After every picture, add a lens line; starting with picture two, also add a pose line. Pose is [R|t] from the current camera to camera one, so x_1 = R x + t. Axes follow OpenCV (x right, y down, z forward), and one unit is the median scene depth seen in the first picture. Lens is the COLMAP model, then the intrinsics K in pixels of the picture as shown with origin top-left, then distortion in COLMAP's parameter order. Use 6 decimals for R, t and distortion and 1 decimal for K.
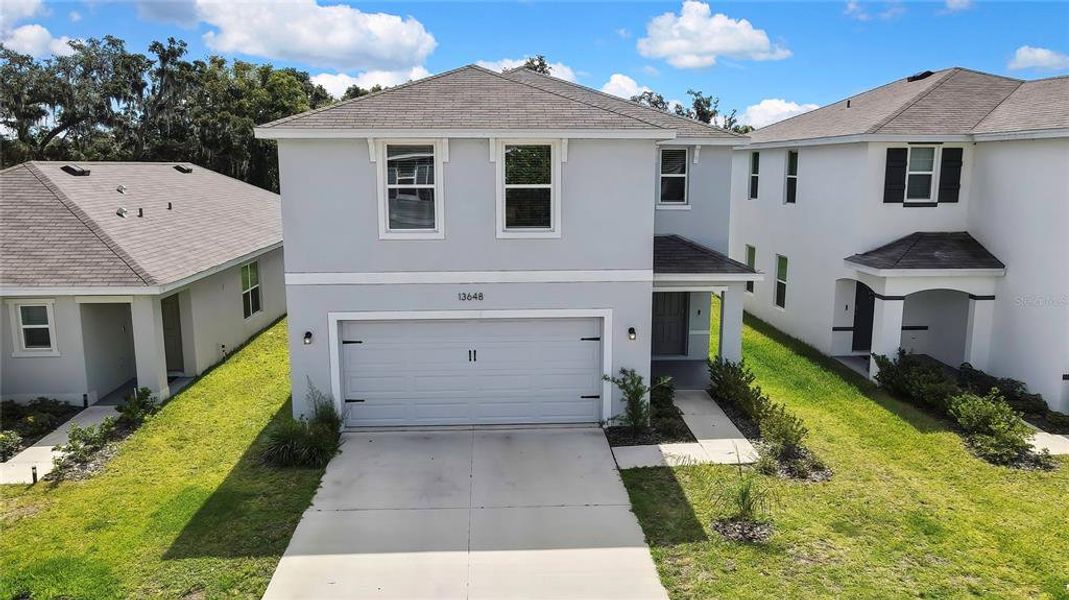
lens RADIAL K [[787.2, 0, 534.5], [0, 787.2, 300.0], [0, 0, 1]] dist [0.006306, 0.011827]
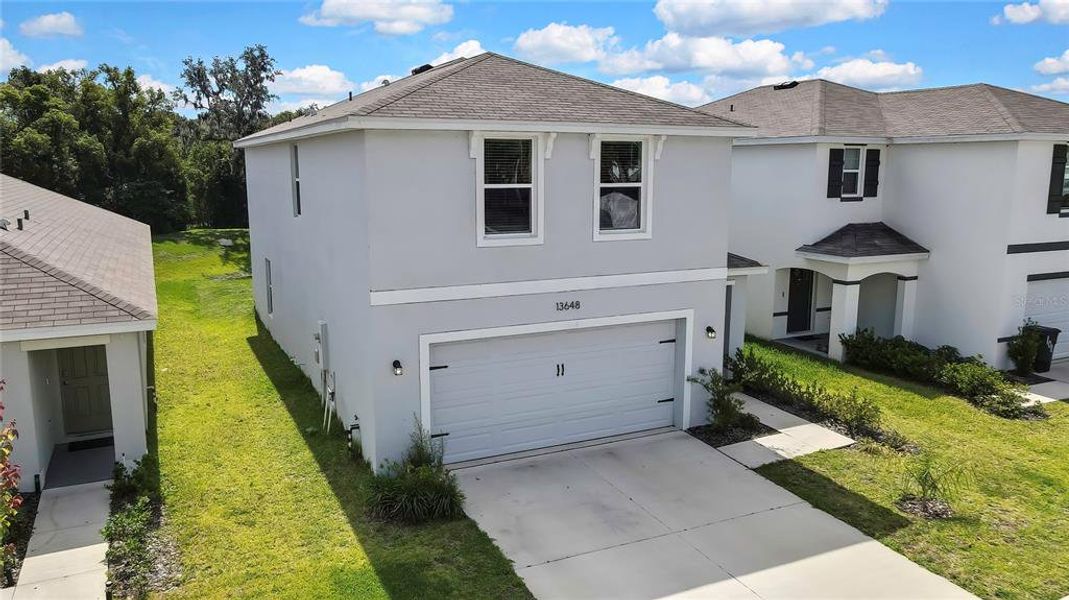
lens RADIAL K [[787.2, 0, 534.5], [0, 787.2, 300.0], [0, 0, 1]] dist [0.006306, 0.011827]
pose [[0.922743, -0.062792, 0.380267, -0.455466], [0.062538, 0.997957, 0.013037, -0.024847], [-0.380309, 0.011751, 0.924785, 0.163083]]
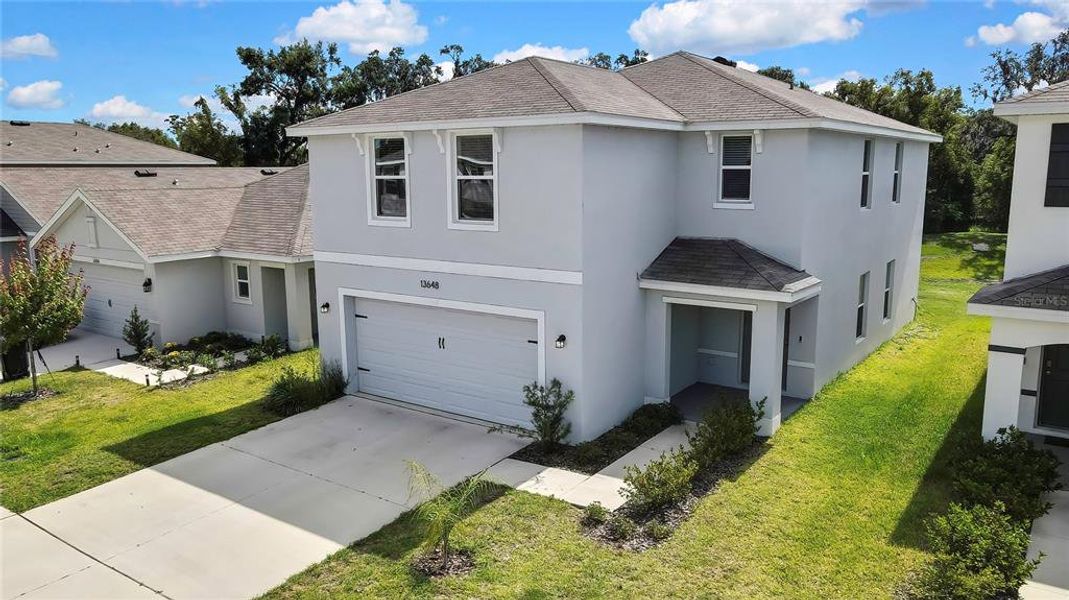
lens RADIAL K [[787.2, 0, 534.5], [0, 787.2, 300.0], [0, 0, 1]] dist [0.006306, 0.011827]
pose [[0.781468, 0.098784, -0.616076, 0.648830], [-0.099288, 0.994494, 0.033518, -0.031685], [0.615995, 0.034975, 0.786973, 0.269333]]
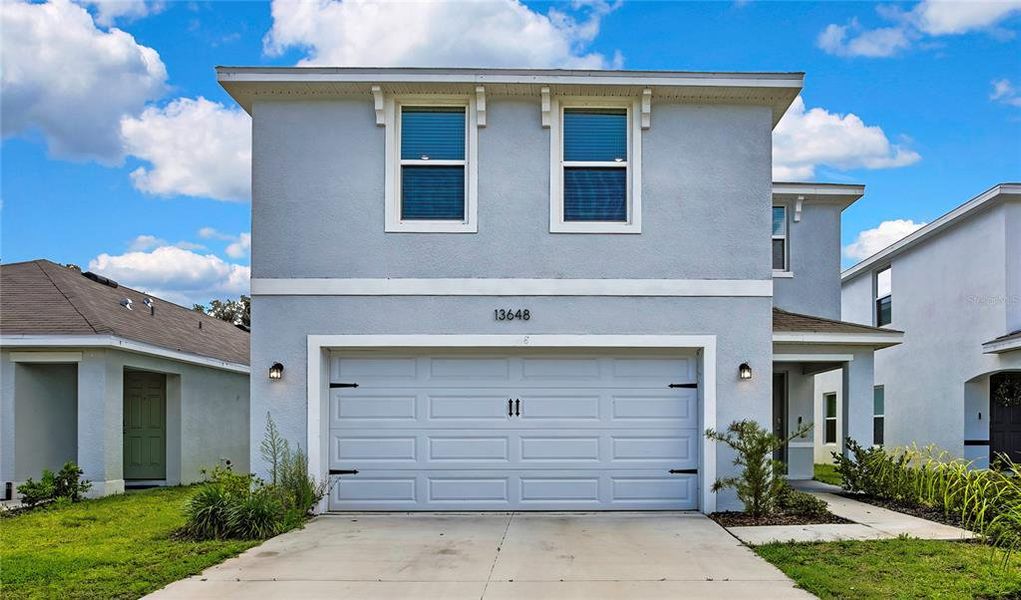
lens RADIAL K [[641.5, 0, 568.3], [0, 641.5, 434.7], [0, 0, 1]] dist [-0.001999, -0.003888]
pose [[0.999296, 0.000272, -0.037518, -0.009505], [-0.006616, 0.985580, -0.169081, 0.192229], [0.036931, 0.169210, 0.984888, 0.450089]]
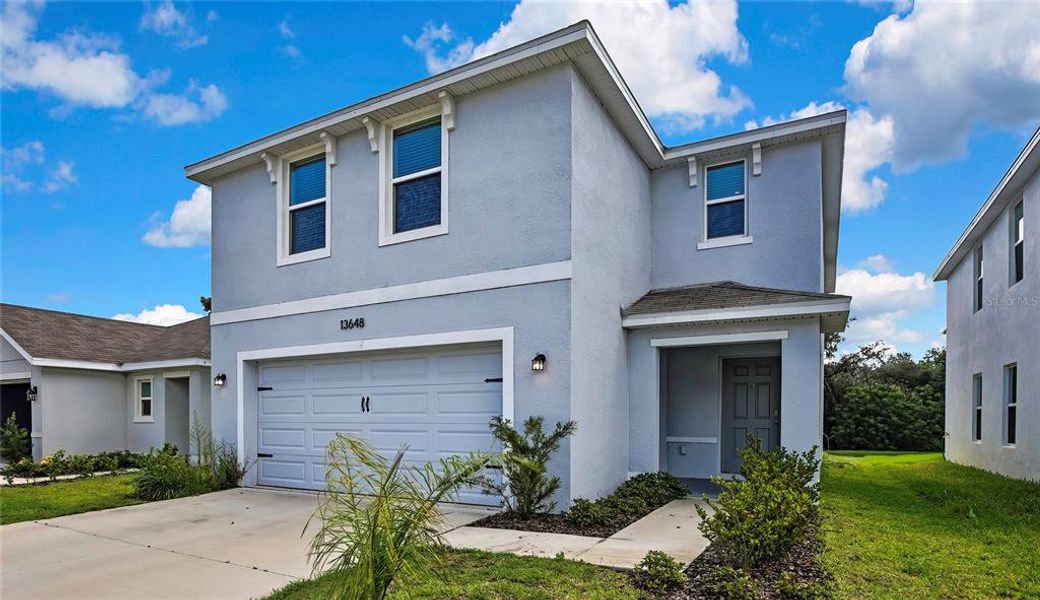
lens RADIAL K [[585.3, 0, 467.0], [0, 585.3, 426.8], [0, 0, 1]] dist [-0.004414, 0.000069]
pose [[0.823528, 0.009895, -0.567189, 0.344999], [-0.102809, 0.985894, -0.132074, 0.161915], [0.557881, 0.167079, 0.812929, 0.587317]]
